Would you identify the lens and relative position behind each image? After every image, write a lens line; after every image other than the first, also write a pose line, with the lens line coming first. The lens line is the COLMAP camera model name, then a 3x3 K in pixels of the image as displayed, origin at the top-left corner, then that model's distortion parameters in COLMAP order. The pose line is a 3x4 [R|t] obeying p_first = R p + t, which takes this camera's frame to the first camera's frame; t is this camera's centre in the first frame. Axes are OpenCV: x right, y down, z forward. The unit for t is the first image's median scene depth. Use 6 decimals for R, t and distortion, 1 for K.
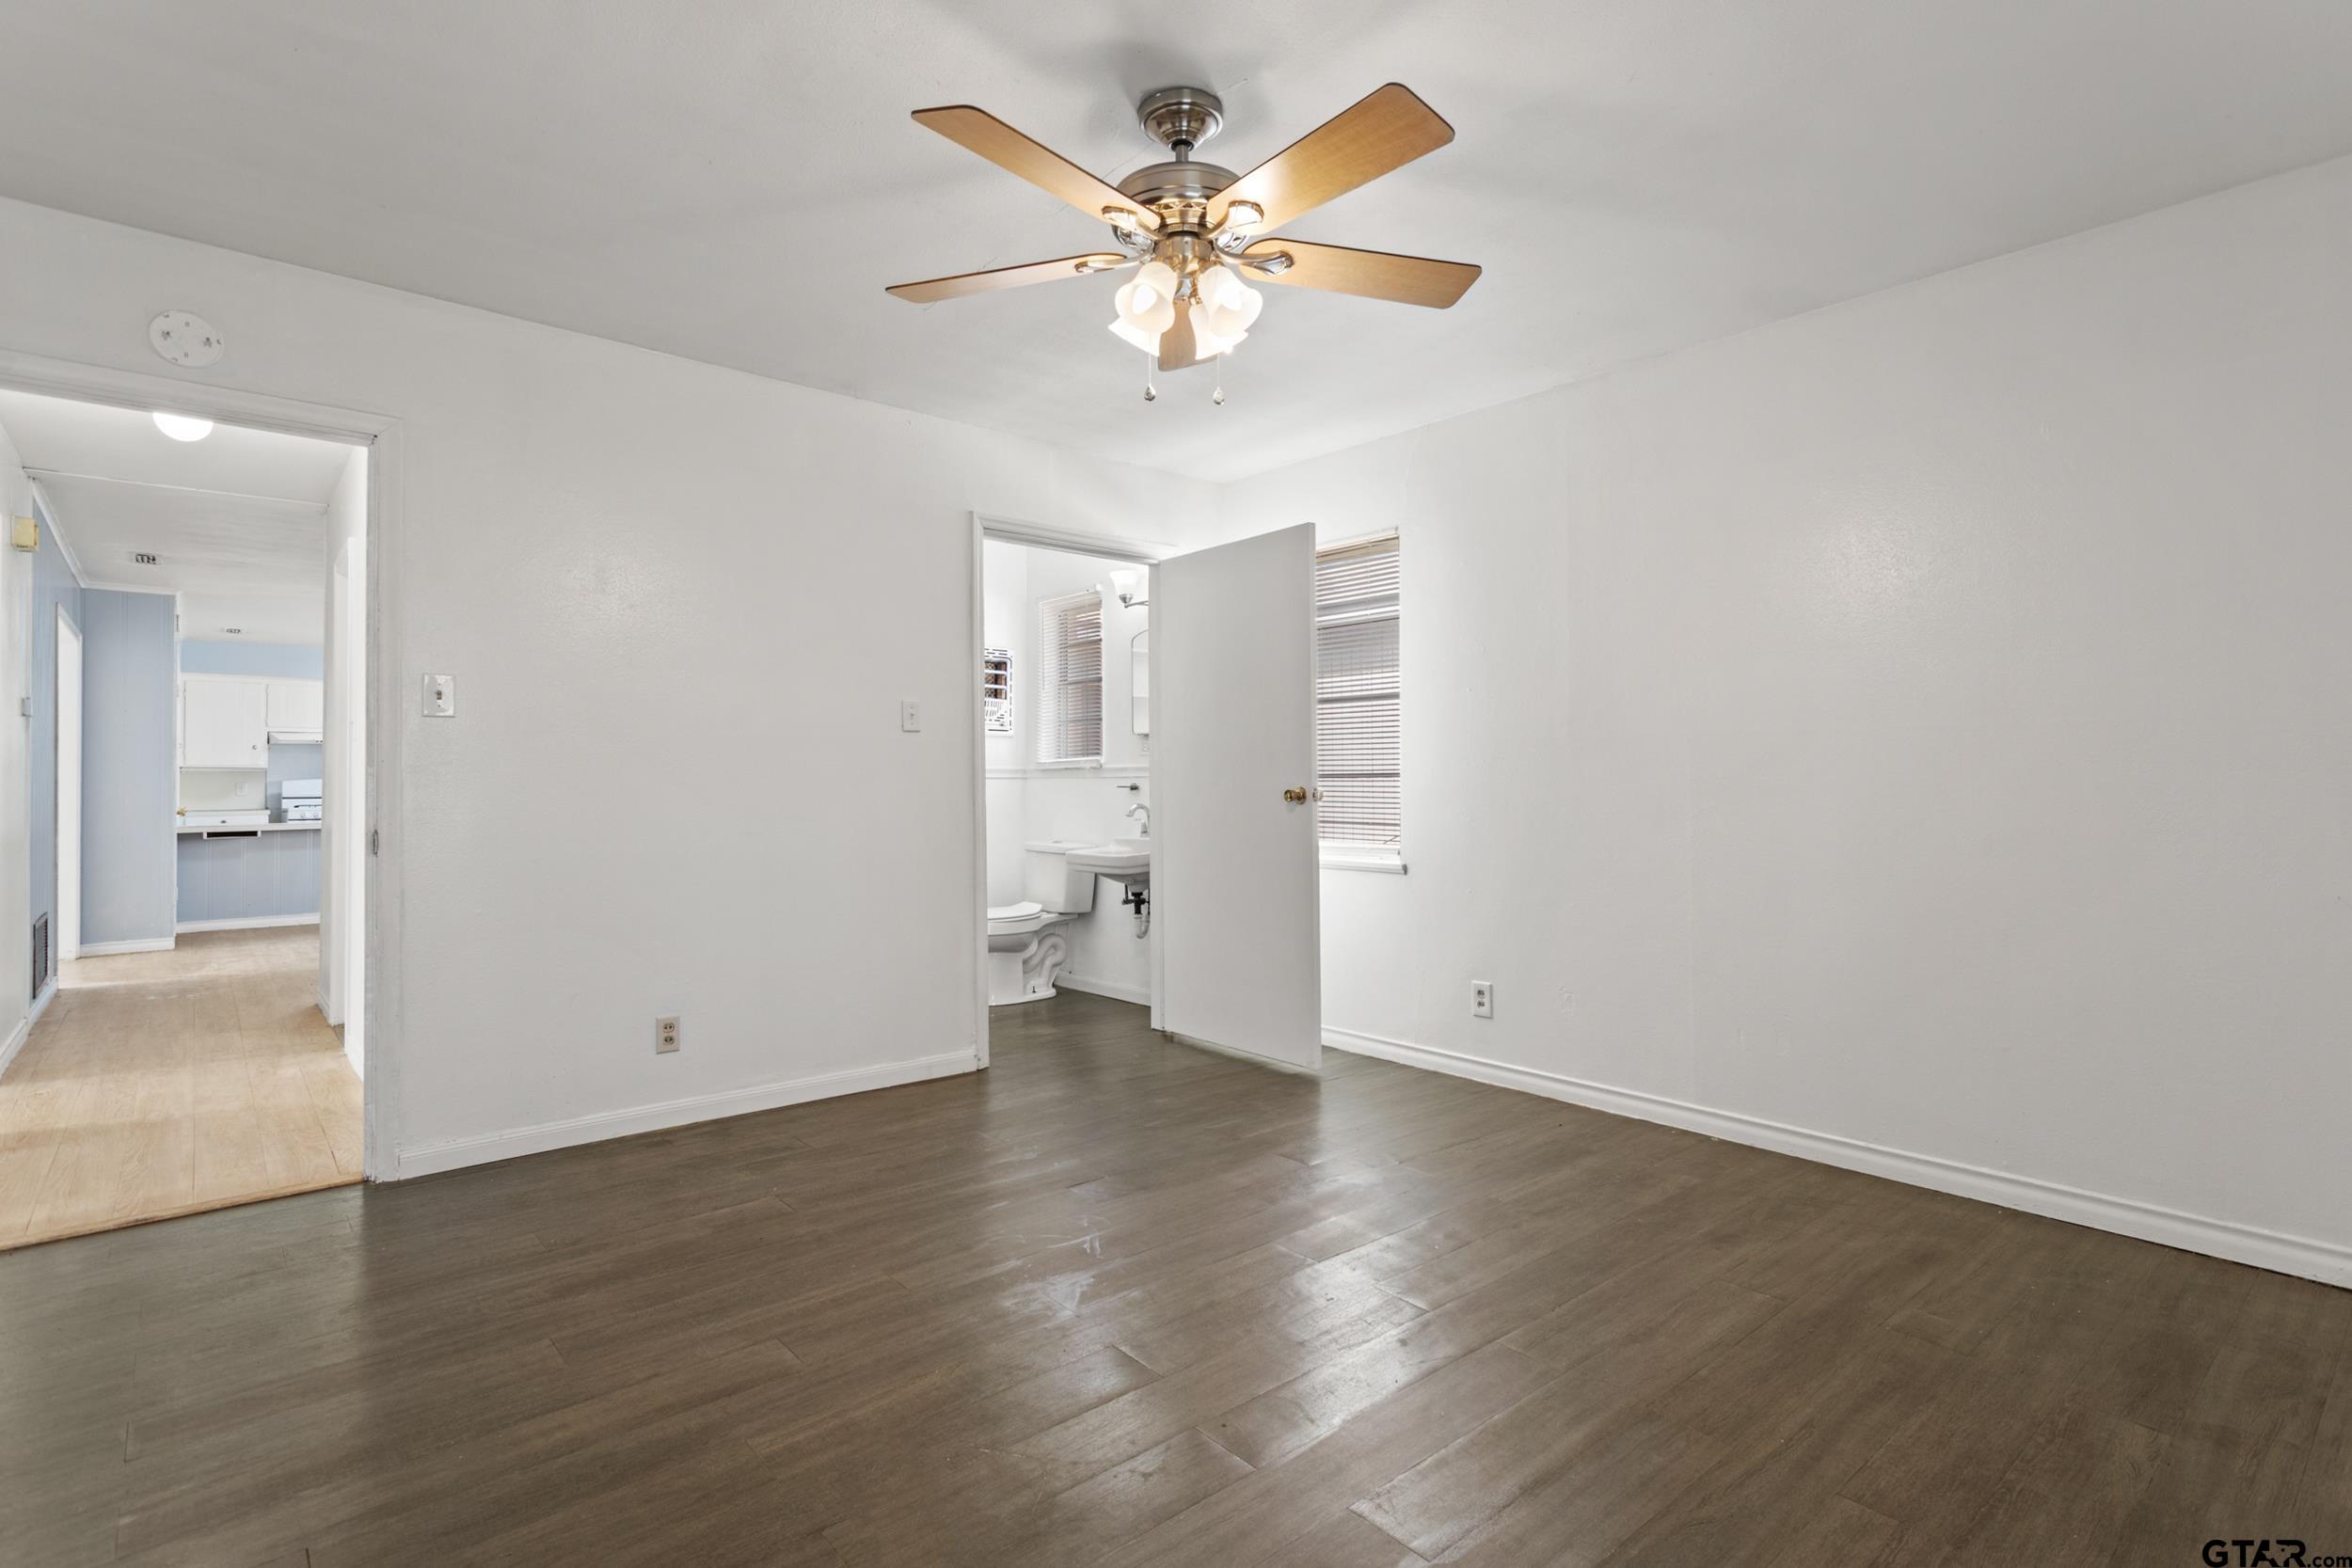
lens RADIAL K [[1113.6, 0, 1180.1], [0, 1113.6, 776.8], [0, 0, 1]] dist [-0.001967, -0.000299]
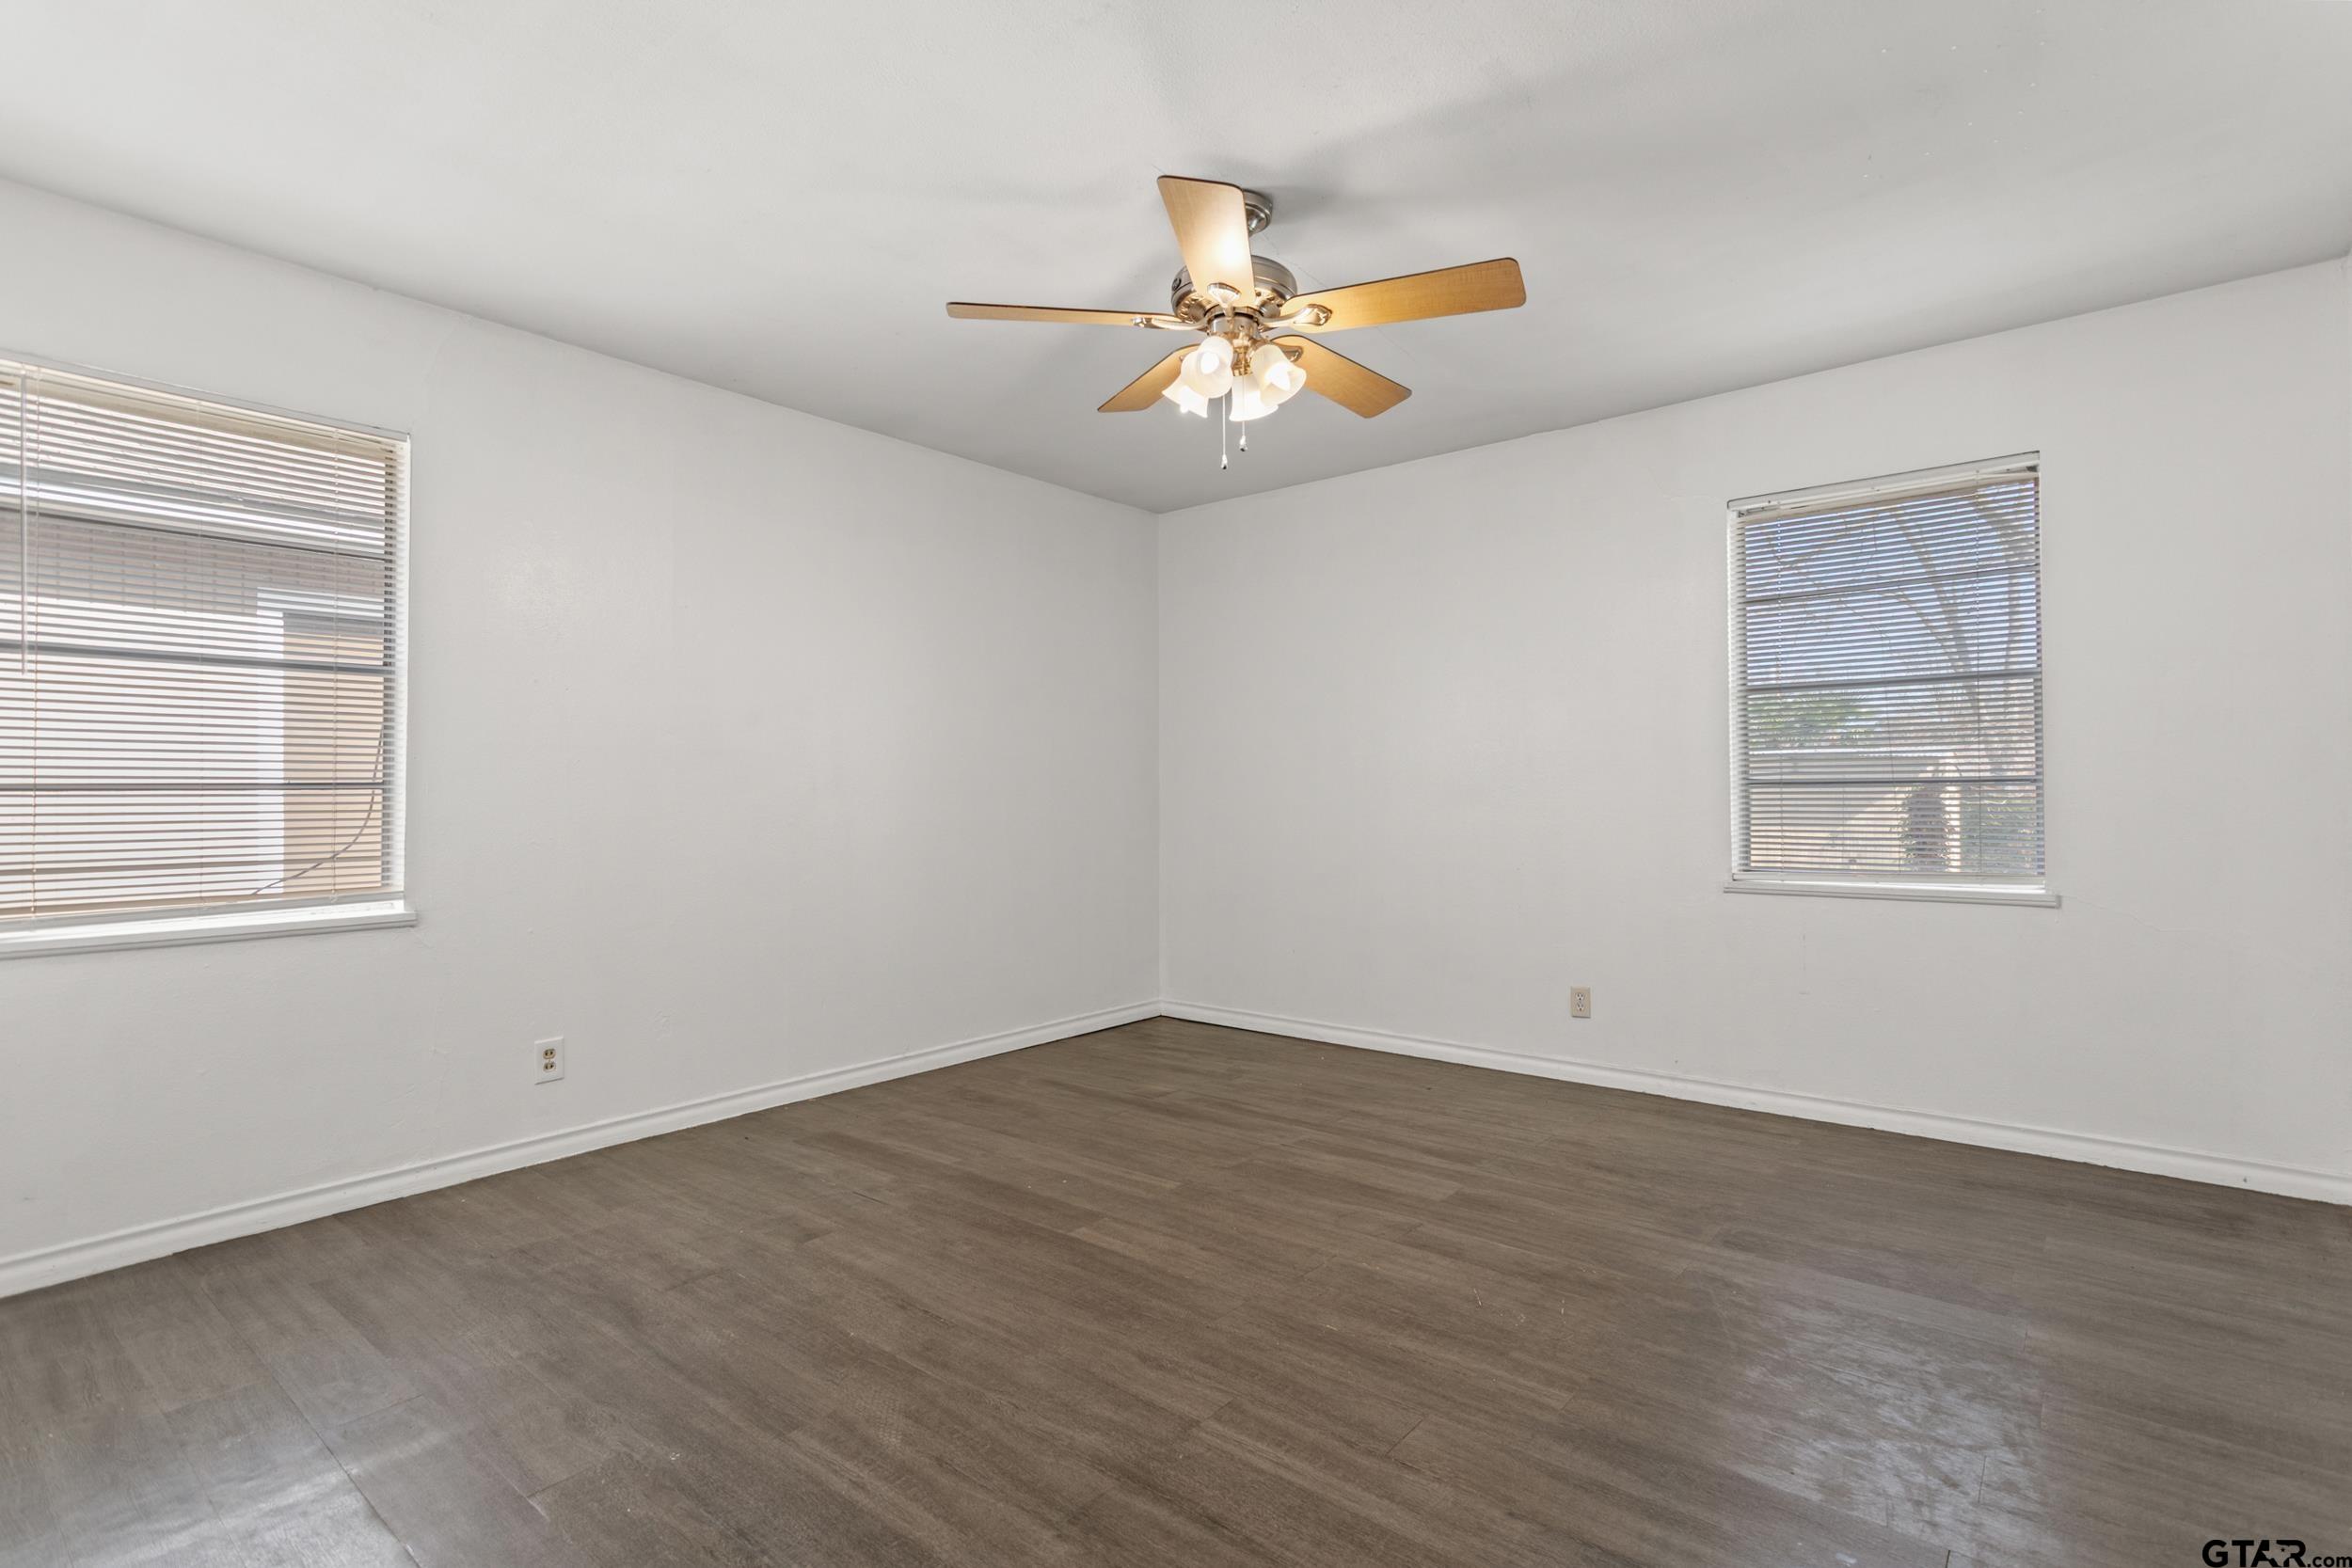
lens RADIAL K [[1113.6, 0, 1180.1], [0, 1113.6, 776.8], [0, 0, 1]] dist [-0.001967, -0.000299]
pose [[-0.174570, 0.023041, 0.984375, -0.837854], [0.003780, 0.999734, -0.022730, 0.018463], [-0.984638, -0.000247, -0.174611, 0.940668]]
